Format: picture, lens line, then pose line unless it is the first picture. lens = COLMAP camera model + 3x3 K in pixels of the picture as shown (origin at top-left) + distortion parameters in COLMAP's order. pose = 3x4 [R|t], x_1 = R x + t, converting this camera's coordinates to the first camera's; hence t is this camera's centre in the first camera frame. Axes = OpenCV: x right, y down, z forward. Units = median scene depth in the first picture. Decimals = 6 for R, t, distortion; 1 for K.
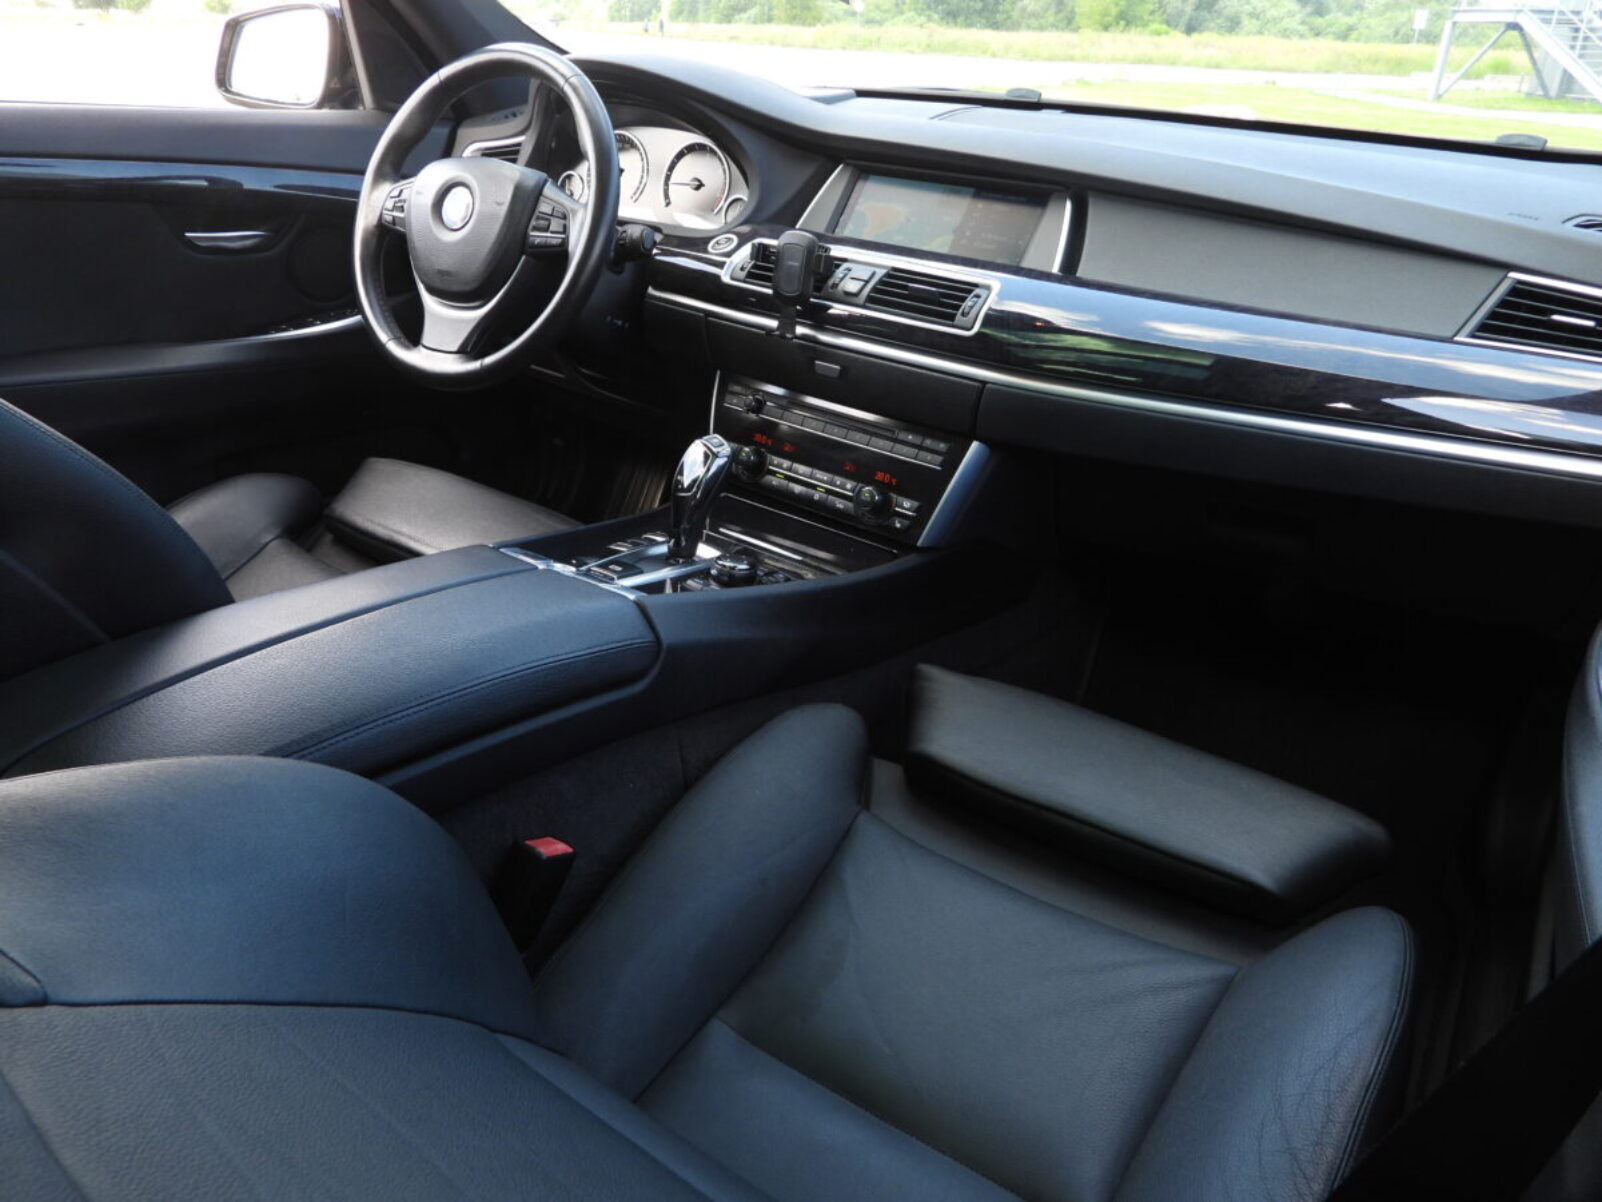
lens RADIAL K [[1108.6, 0, 801.0], [0, 1108.6, 601.0], [0, 0, 1]] dist [-0.011182, 0.000493]
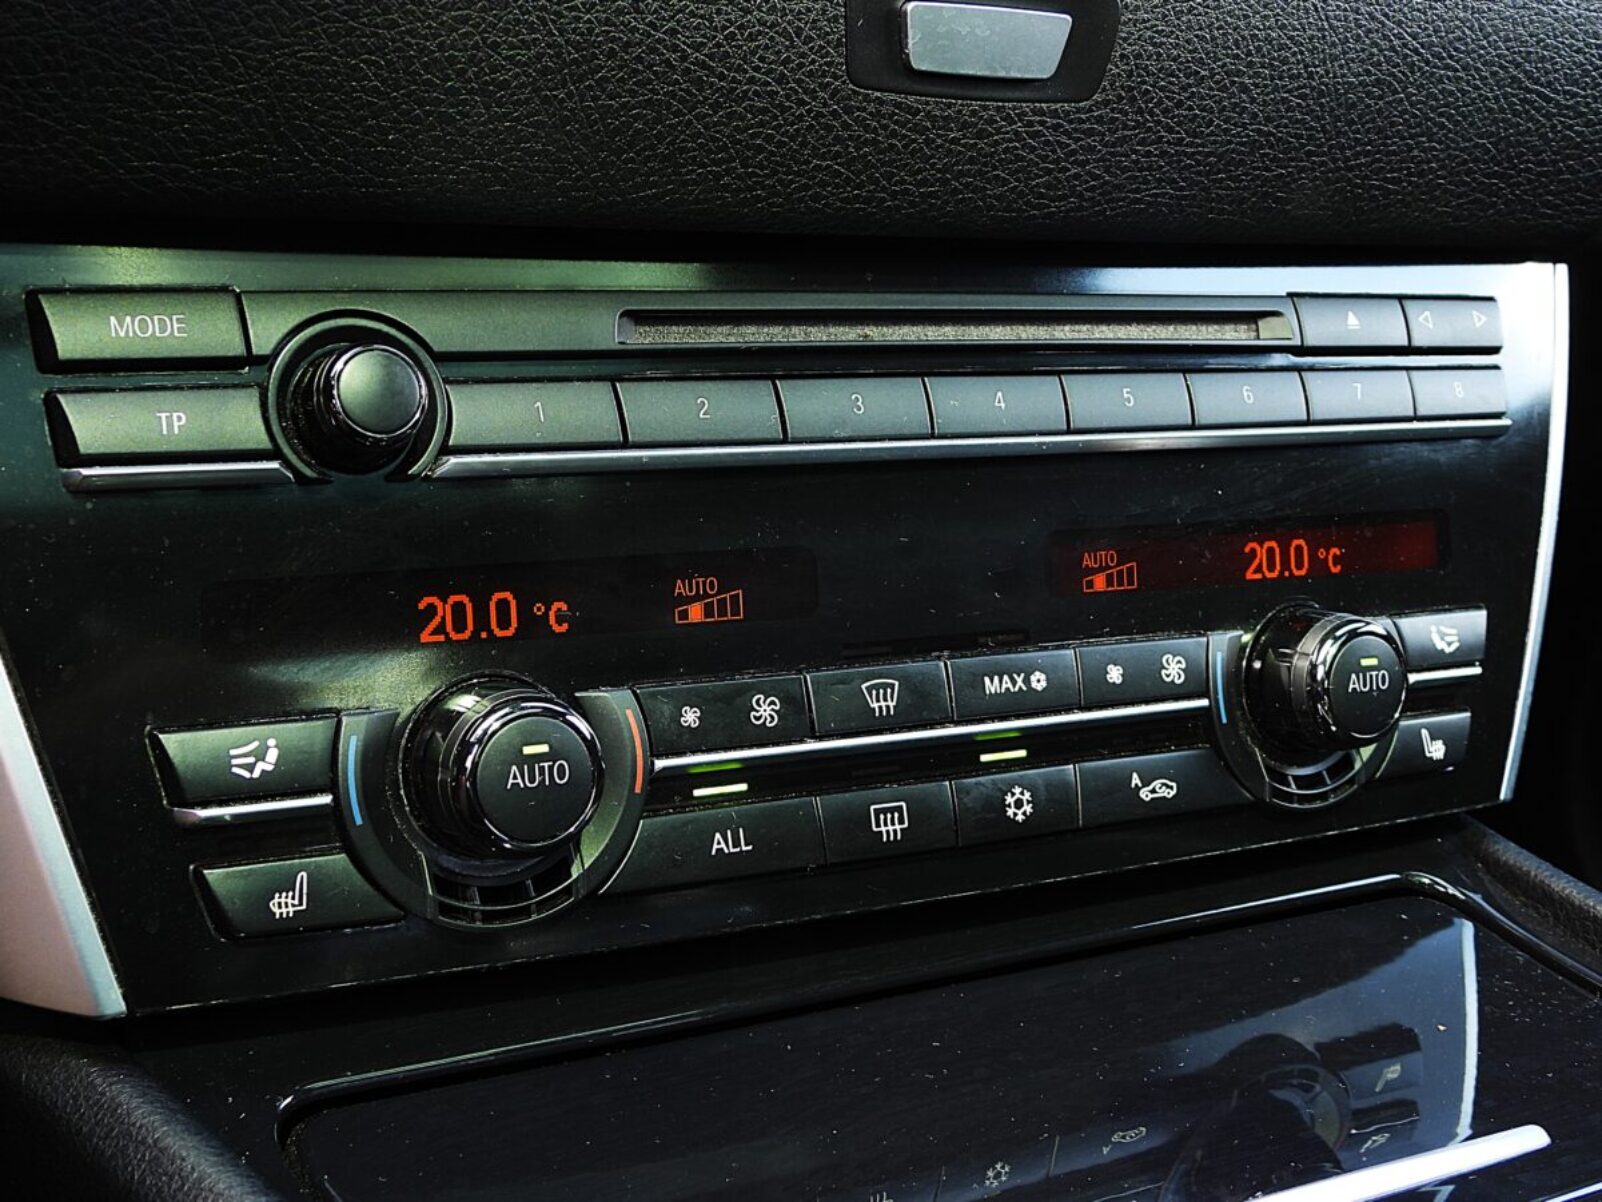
lens RADIAL K [[2090.3, 0, 801.0], [0, 2090.3, 601.0], [0, 0, 1]] dist [-0.039197, -0.071948]
pose [[0.383245, -0.297988, 0.874258, -0.280964], [0.343181, 0.924709, 0.164745, -0.195515], [-0.857526, 0.236890, 0.456653, 0.914394]]
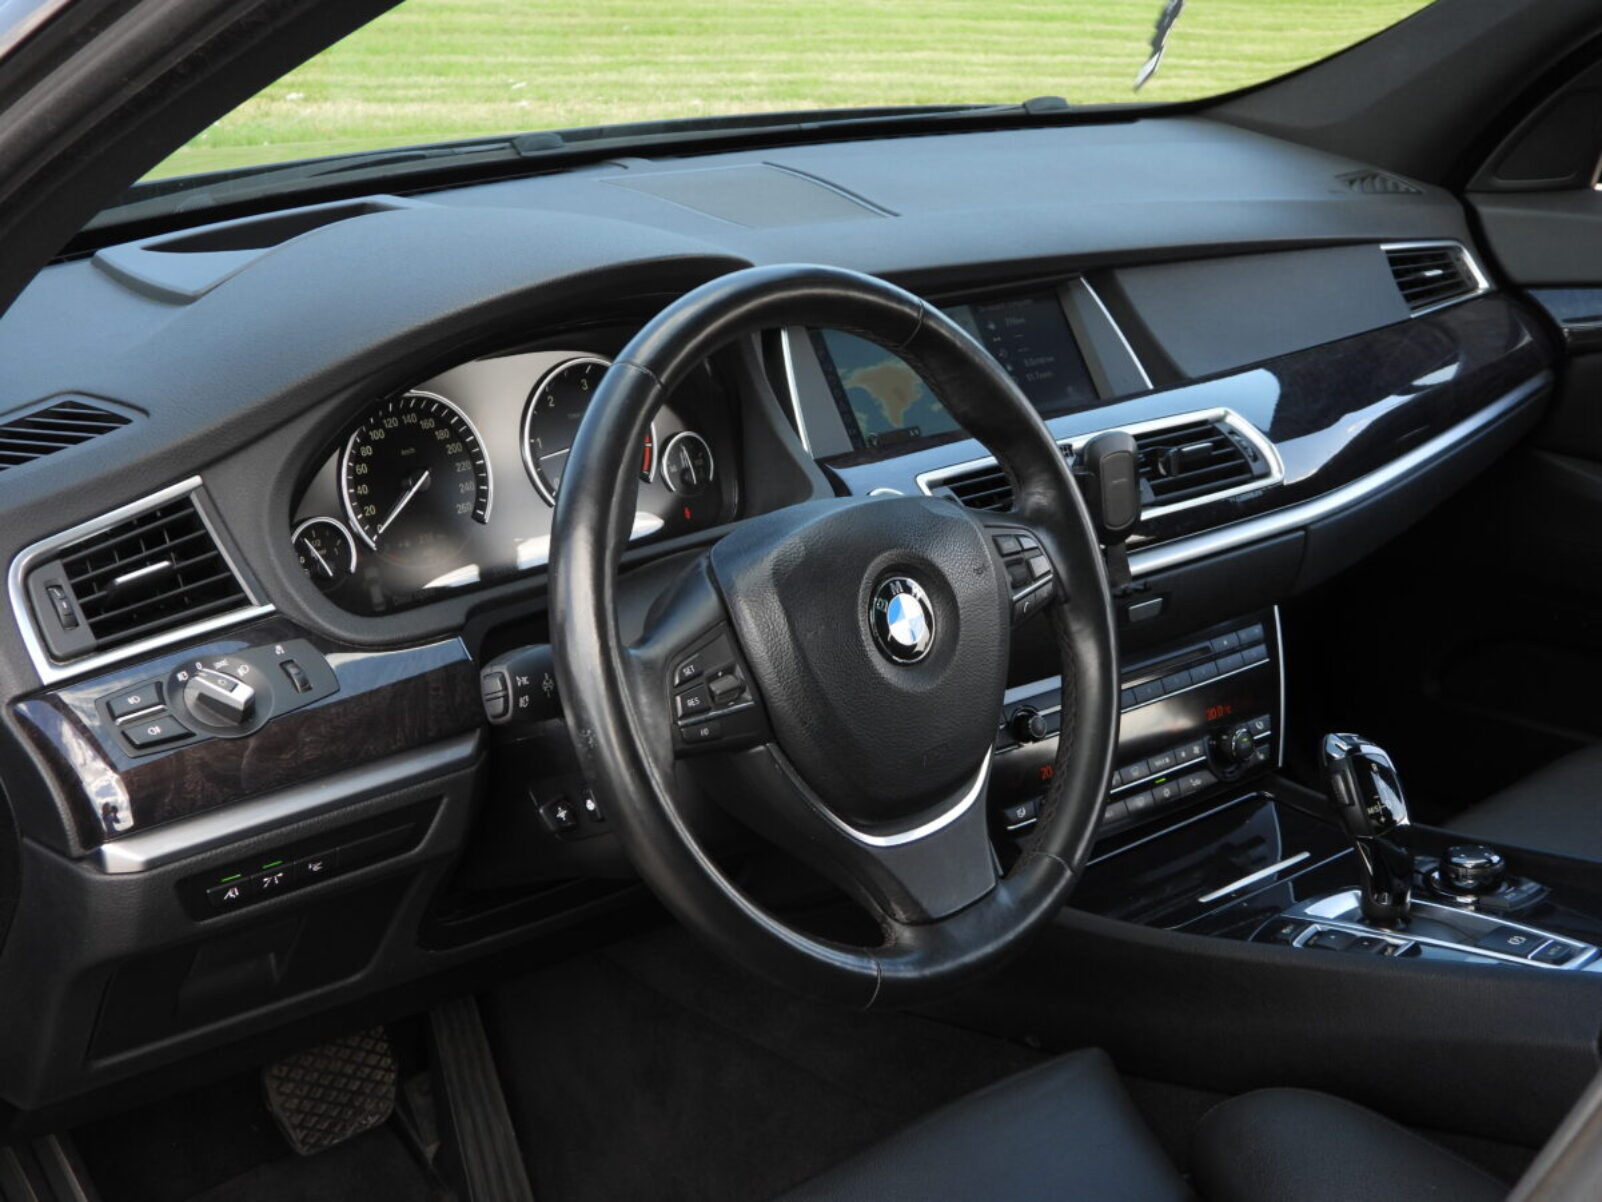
lens RADIAL K [[2204.1, 0, 801.0], [0, 2204.1, 601.0], [0, 0, 1]] dist [-0.029606, 0.026822]
pose [[0.184074, -0.370926, 0.910236, -1.210591], [0.432446, 0.862179, 0.263890, -0.652920], [-0.882670, 0.345052, 0.319111, 0.771443]]
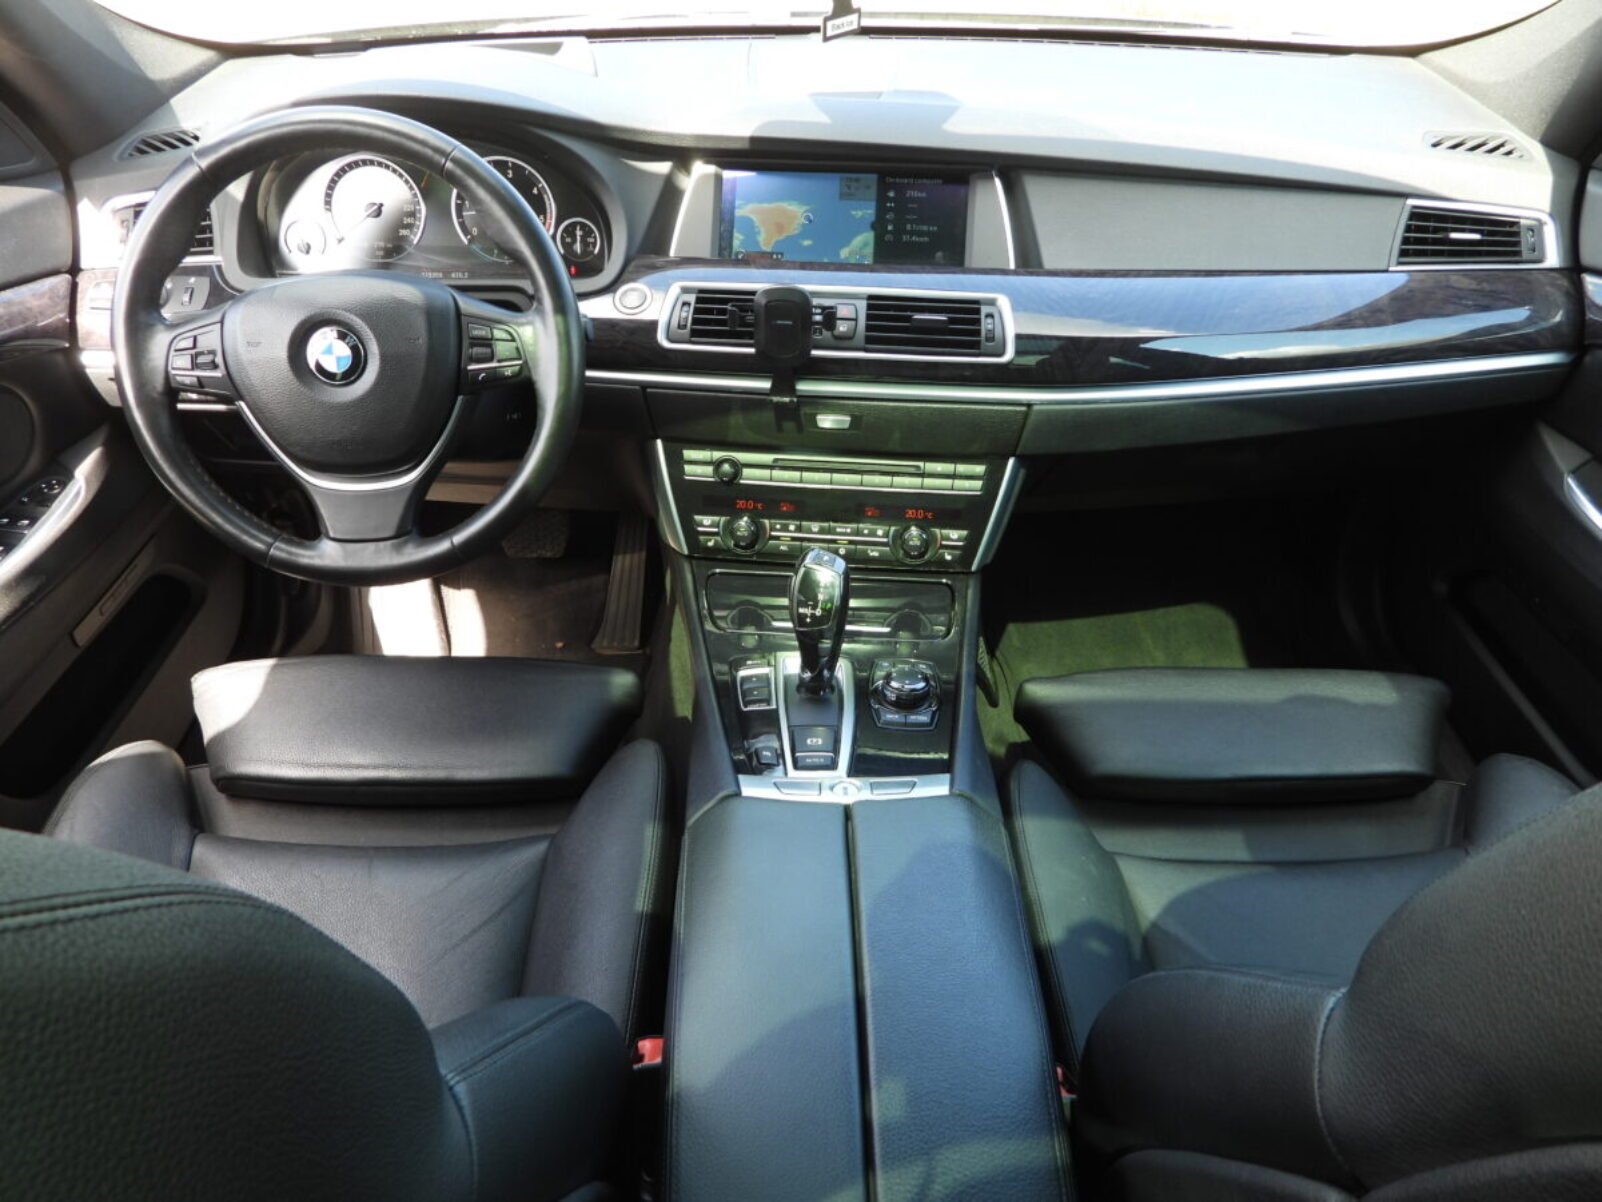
lens RADIAL K [[1108.6, 0, 801.0], [0, 1108.6, 601.0], [0, 0, 1]] dist [-0.011182, 0.000493]
pose [[0.830680, -0.369772, 0.416220, -0.439474], [0.284838, 0.924600, 0.252948, -0.315521], [-0.478371, -0.091564, 0.873371, 0.203389]]
